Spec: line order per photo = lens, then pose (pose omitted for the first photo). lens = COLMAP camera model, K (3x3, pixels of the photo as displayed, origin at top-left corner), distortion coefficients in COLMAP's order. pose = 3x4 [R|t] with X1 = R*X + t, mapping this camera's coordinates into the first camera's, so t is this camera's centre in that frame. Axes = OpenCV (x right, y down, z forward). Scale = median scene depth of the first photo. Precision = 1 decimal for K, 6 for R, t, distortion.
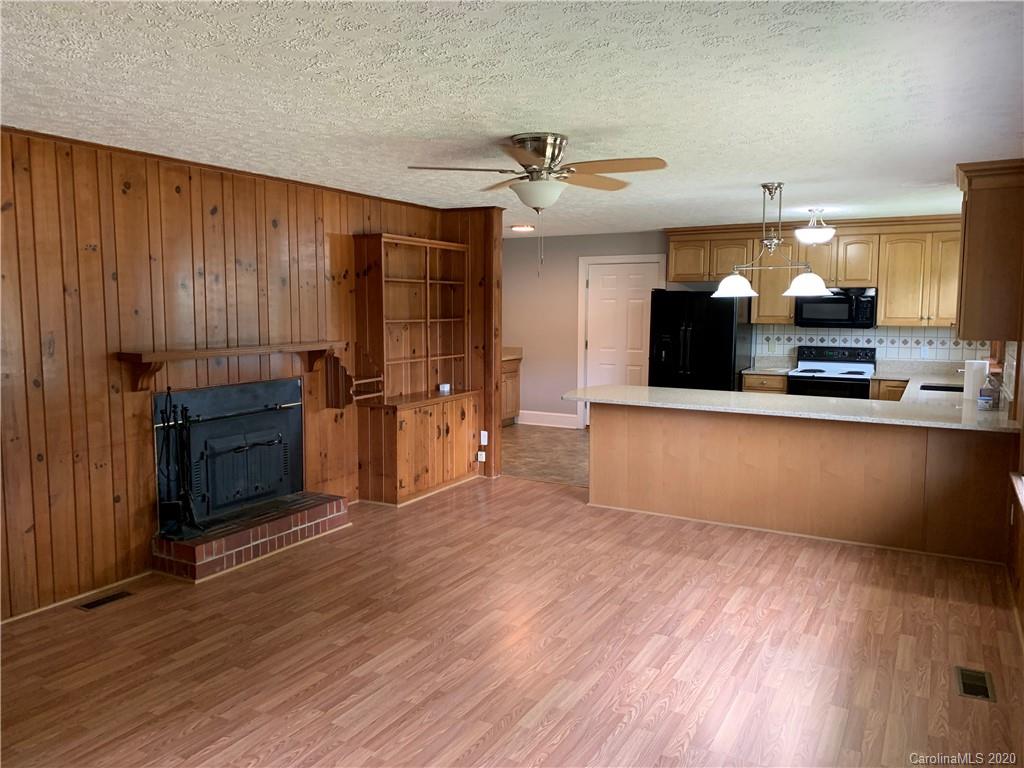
lens RADIAL K [[785.2, 0, 482.1], [0, 785.2, 365.3], [0, 0, 1]] dist [0.041879, -0.063411]
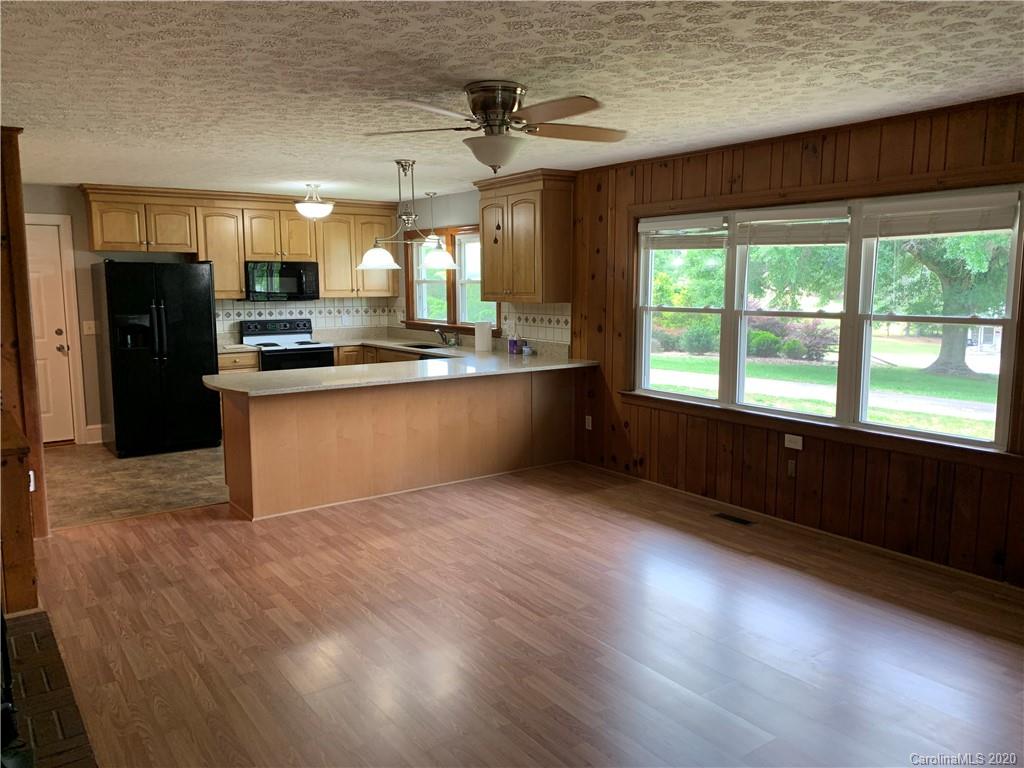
lens RADIAL K [[785.2, 0, 519.3], [0, 785.2, 383.3], [0, 0, 1]] dist [0.041879, -0.063411]
pose [[0.399876, -0.128108, 0.907572, -0.602100], [0.080699, 0.991260, 0.104365, -0.037793], [-0.913010, 0.031507, 0.406719, 0.484354]]
